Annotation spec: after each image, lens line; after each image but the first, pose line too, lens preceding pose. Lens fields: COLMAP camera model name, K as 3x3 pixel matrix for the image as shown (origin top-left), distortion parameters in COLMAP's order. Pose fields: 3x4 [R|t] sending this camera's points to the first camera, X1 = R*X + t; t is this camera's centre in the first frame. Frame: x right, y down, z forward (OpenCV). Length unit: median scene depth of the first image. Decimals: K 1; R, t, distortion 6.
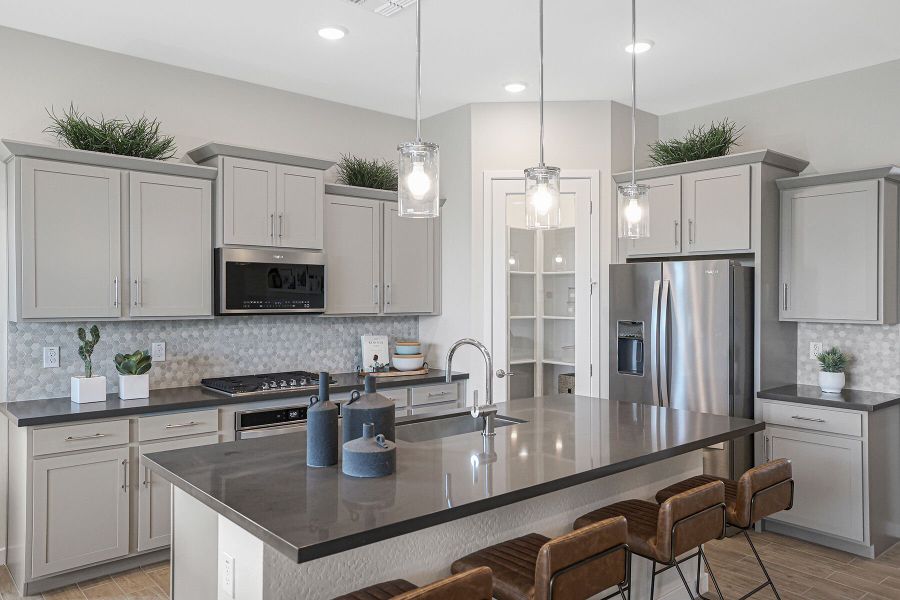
lens RADIAL K [[677.0, 0, 438.1], [0, 677.0, 288.6], [0, 0, 1]] dist [0.009016, 0.011687]
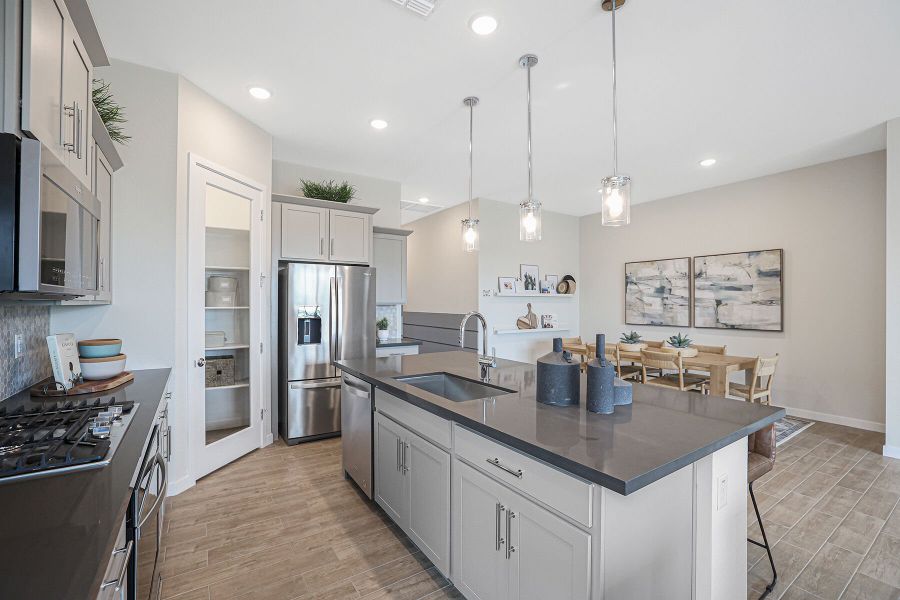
lens RADIAL K [[399.9, 0, 465.2], [0, 399.9, 301.9], [0, 0, 1]] dist [-0.040075, 0.013196]
pose [[0.087853, -0.000645, 0.996133, -0.528926], [-0.009539, 0.999953, 0.001489, 0.037562], [-0.996088, -0.009633, 0.087843, 0.665827]]
